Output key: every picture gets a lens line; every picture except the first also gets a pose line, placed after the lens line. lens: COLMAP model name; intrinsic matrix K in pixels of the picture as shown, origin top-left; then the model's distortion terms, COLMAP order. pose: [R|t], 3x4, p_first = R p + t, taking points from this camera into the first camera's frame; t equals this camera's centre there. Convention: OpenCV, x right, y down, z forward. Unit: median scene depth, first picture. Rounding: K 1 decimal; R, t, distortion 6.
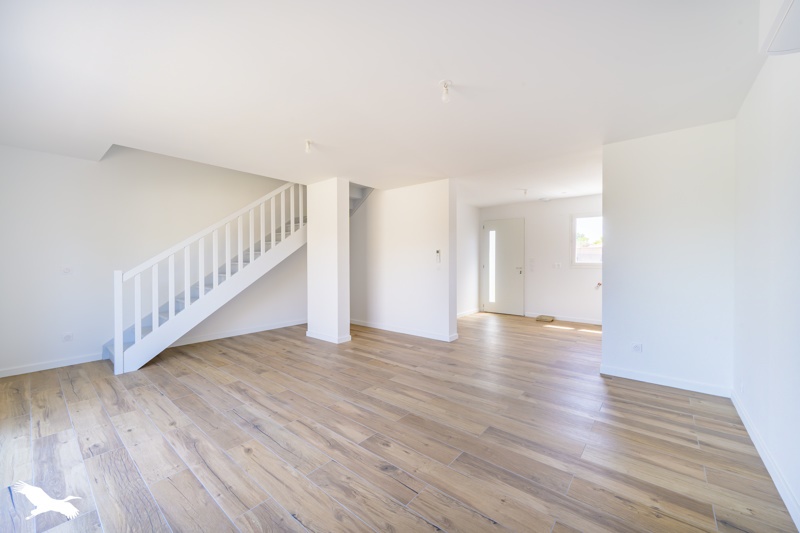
lens RADIAL K [[313.2, 0, 401.8], [0, 313.2, 262.5], [0, 0, 1]] dist [0.001086, -0.000075]
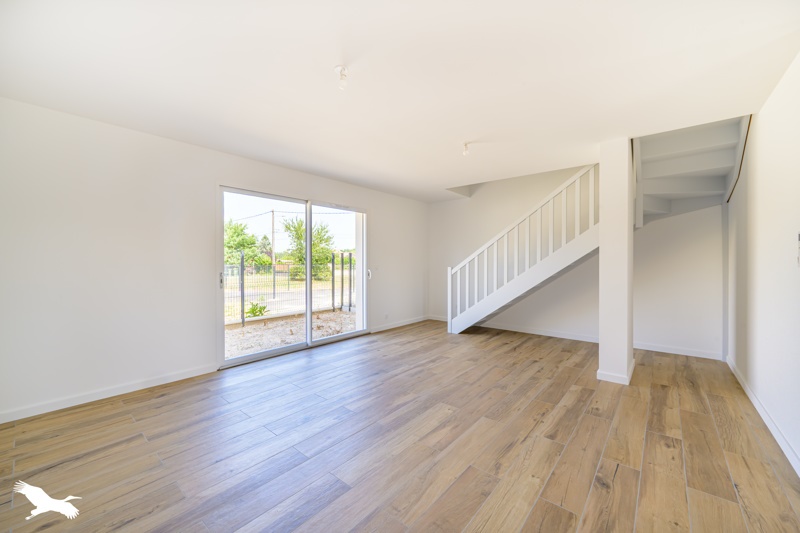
lens RADIAL K [[313.2, 0, 401.8], [0, 313.2, 264.7], [0, 0, 1]] dist [0.001086, -0.000075]
pose [[-0.007132, 0.008587, -0.999938, 0.682516], [-0.008129, 0.999930, 0.008645, 0.000398], [0.999942, 0.008191, -0.007062, 0.768935]]
